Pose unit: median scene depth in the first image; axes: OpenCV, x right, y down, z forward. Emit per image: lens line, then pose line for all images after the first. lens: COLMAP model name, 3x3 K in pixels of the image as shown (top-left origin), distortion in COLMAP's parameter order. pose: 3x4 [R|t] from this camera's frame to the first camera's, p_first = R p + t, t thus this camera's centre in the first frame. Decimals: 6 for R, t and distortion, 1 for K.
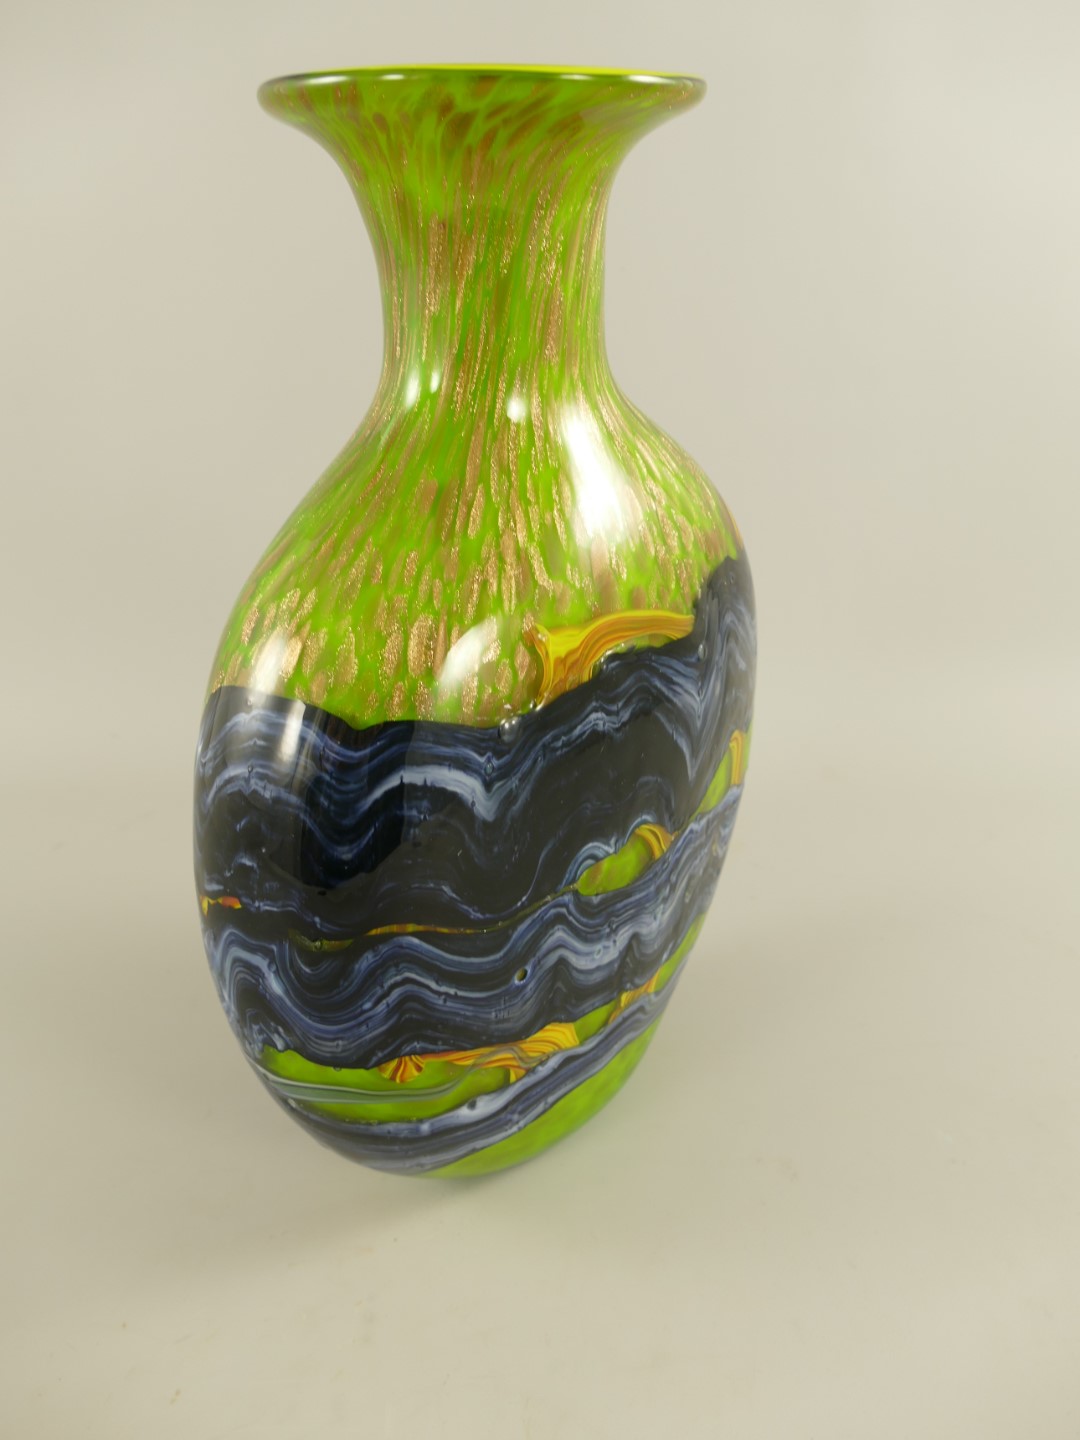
lens RADIAL K [[1155.8, 0, 540.0], [0, 1155.8, 720.0], [0, 0, 1]] dist [-0.029584, -0.001349]
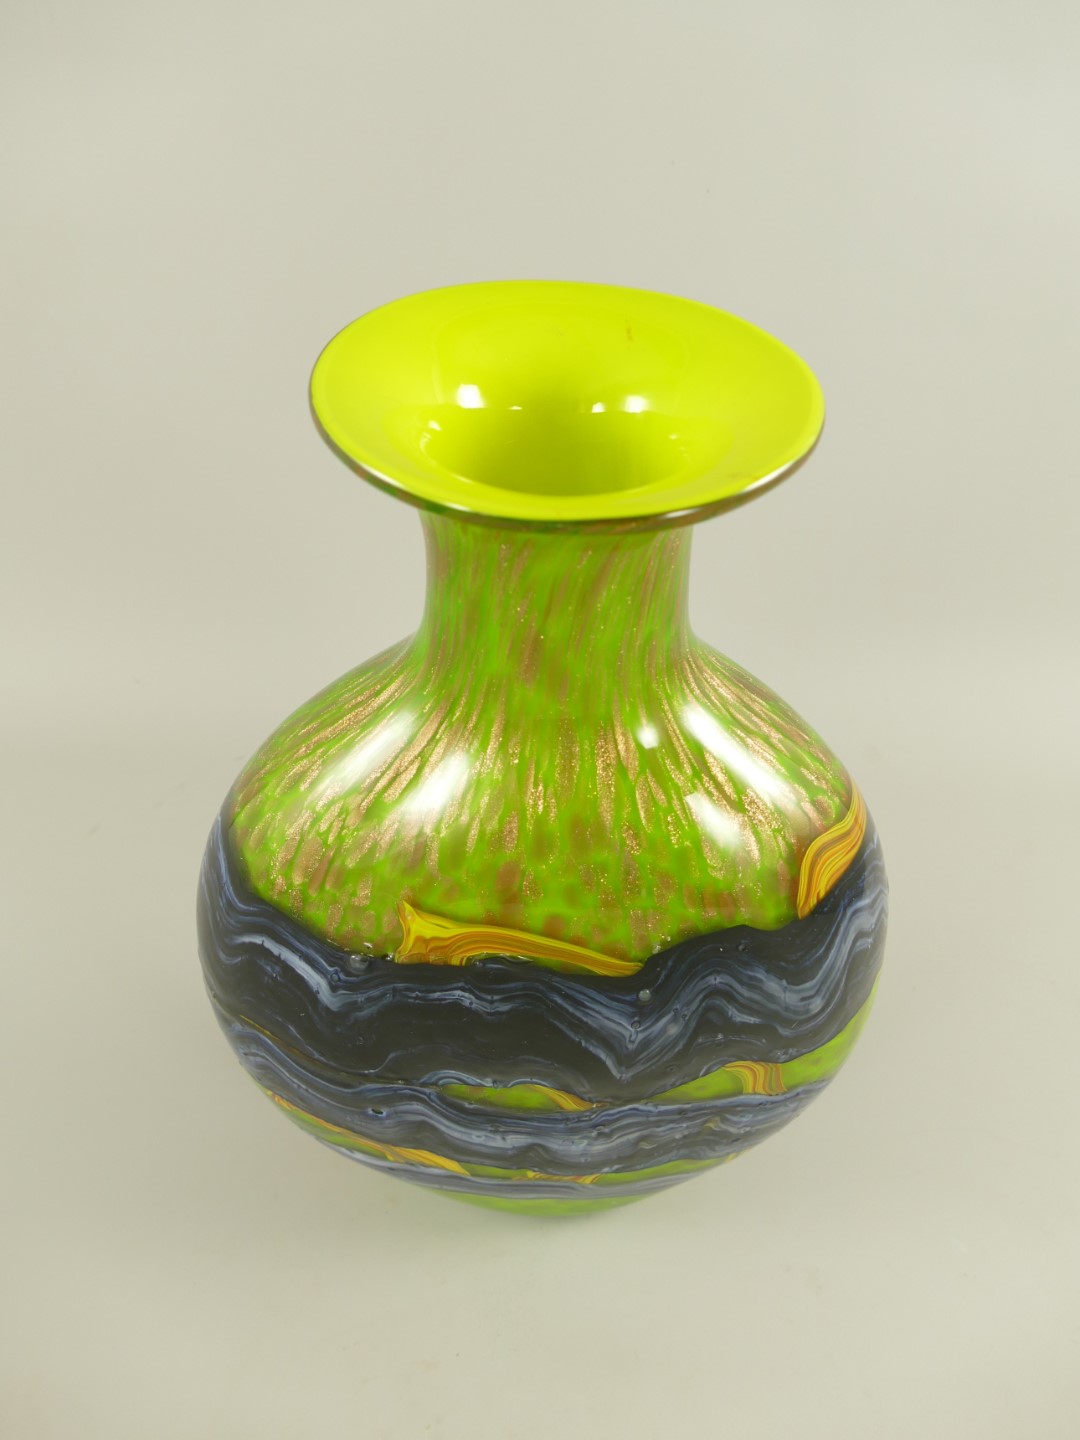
lens RADIAL K [[1155.8, 0, 540.0], [0, 1155.8, 720.0], [0, 0, 1]] dist [-0.029584, -0.001349]
pose [[0.636463, 0.543218, -0.547567, 0.540975], [-0.365854, 0.837595, 0.405692, -0.671381], [0.679018, -0.057878, 0.731837, 0.340112]]
